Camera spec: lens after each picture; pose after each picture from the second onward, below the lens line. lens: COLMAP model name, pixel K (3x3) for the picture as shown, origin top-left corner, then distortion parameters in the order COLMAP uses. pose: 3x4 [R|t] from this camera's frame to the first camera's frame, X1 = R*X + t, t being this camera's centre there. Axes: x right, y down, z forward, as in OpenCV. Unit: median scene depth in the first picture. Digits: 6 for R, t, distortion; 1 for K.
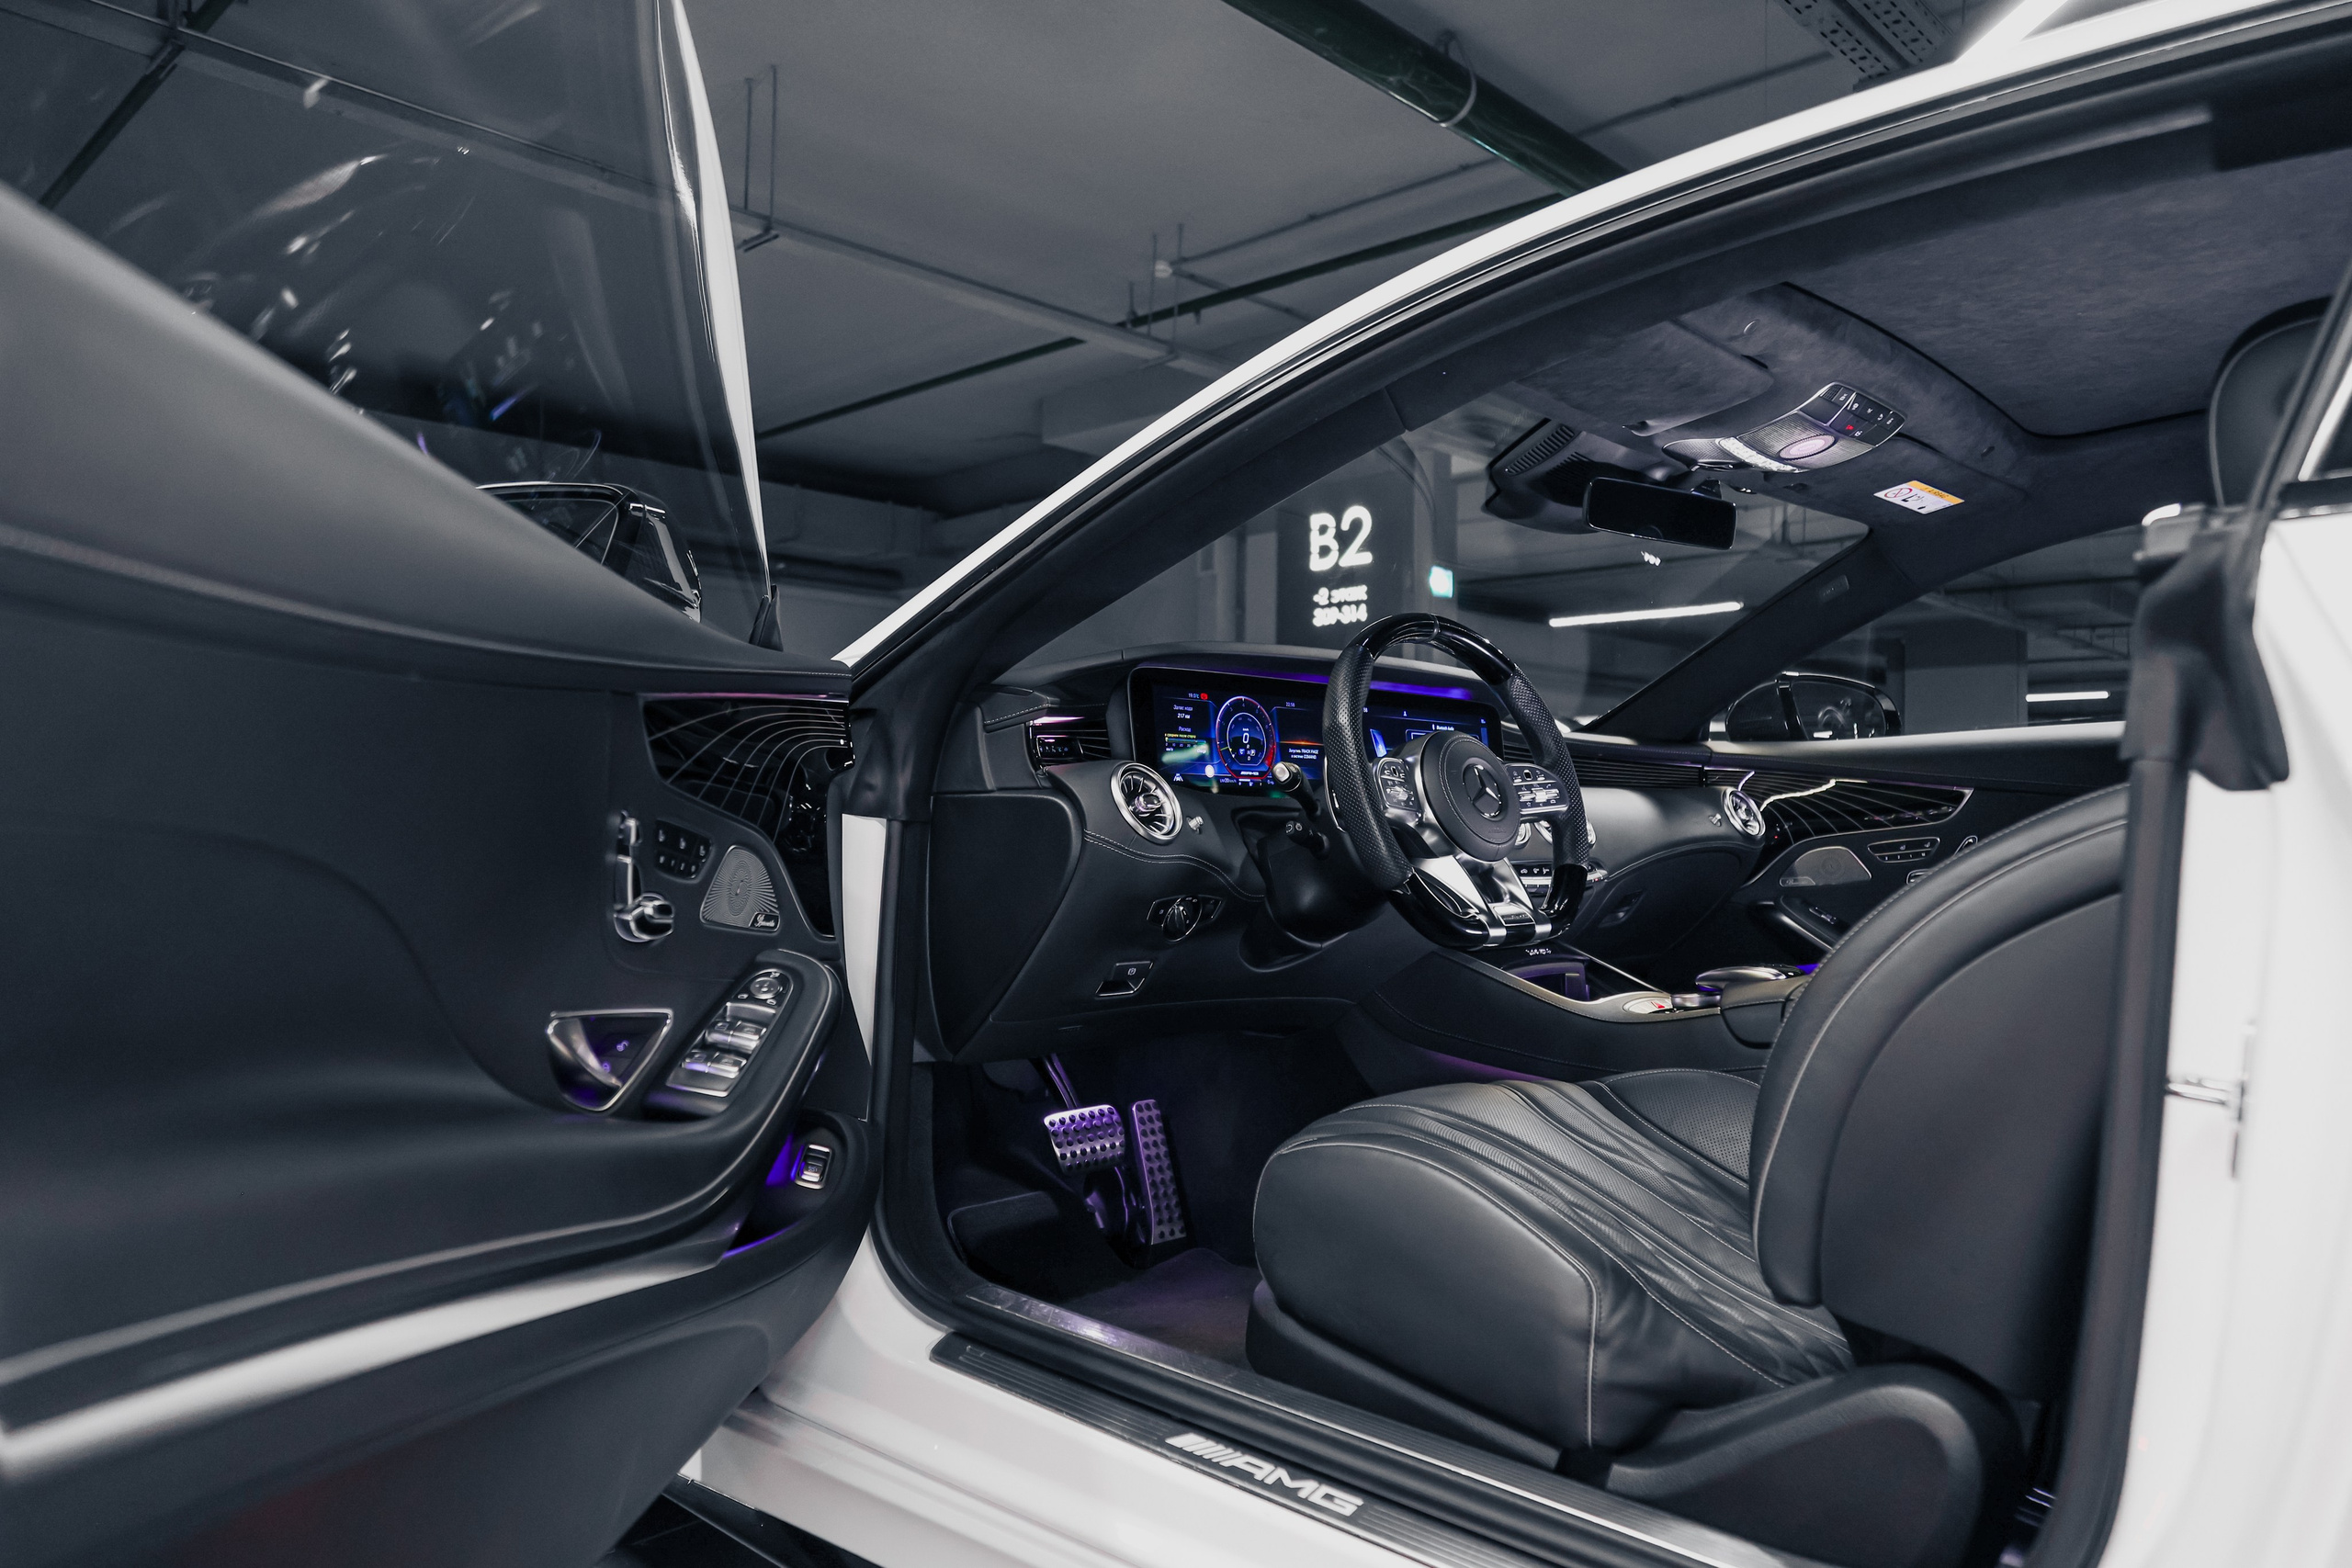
lens RADIAL K [[1585.7, 0, 1176.0], [0, 1585.7, 784.0], [0, 0, 1]] dist [0.010836, -0.002570]
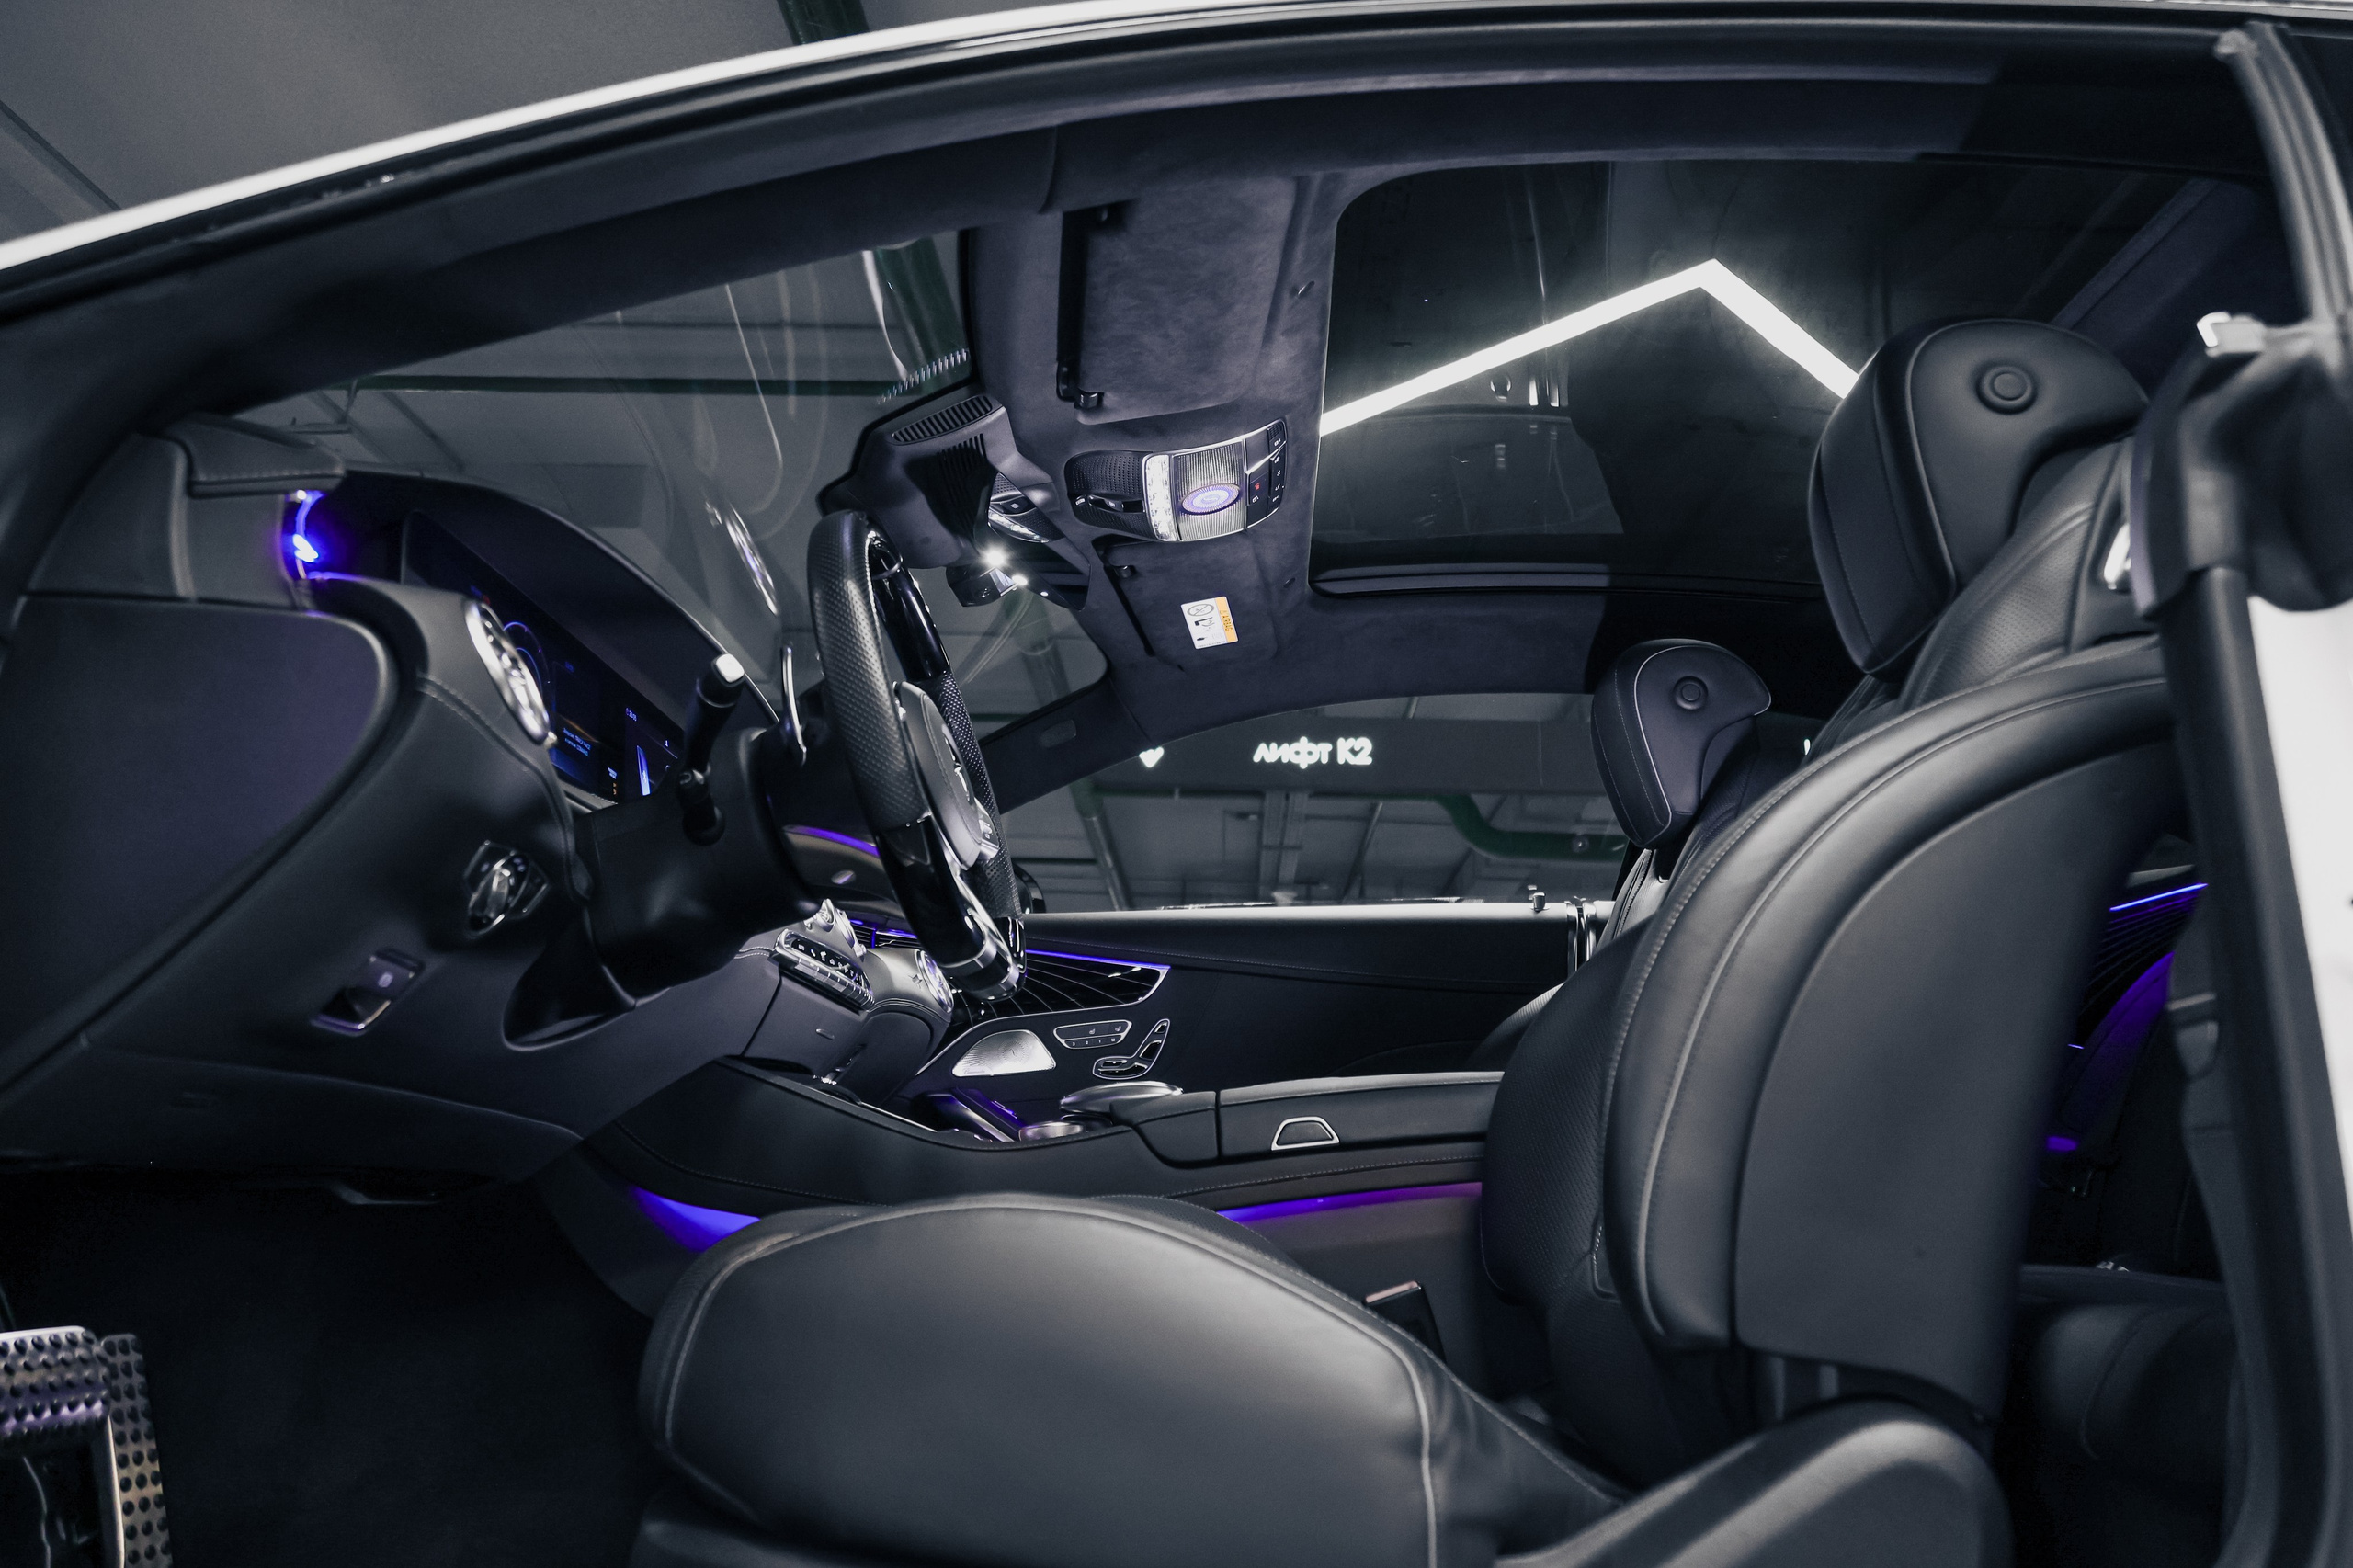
lens RADIAL K [[1631.5, 0, 1176.5], [0, 1631.5, 784.0], [0, 0, 1]] dist [0.008922, 0.002916]
pose [[0.722750, 0.189868, 0.664516, -0.179959], [-0.030981, 0.969456, -0.243300, 0.149874], [-0.690414, 0.155258, 0.706557, 0.331980]]
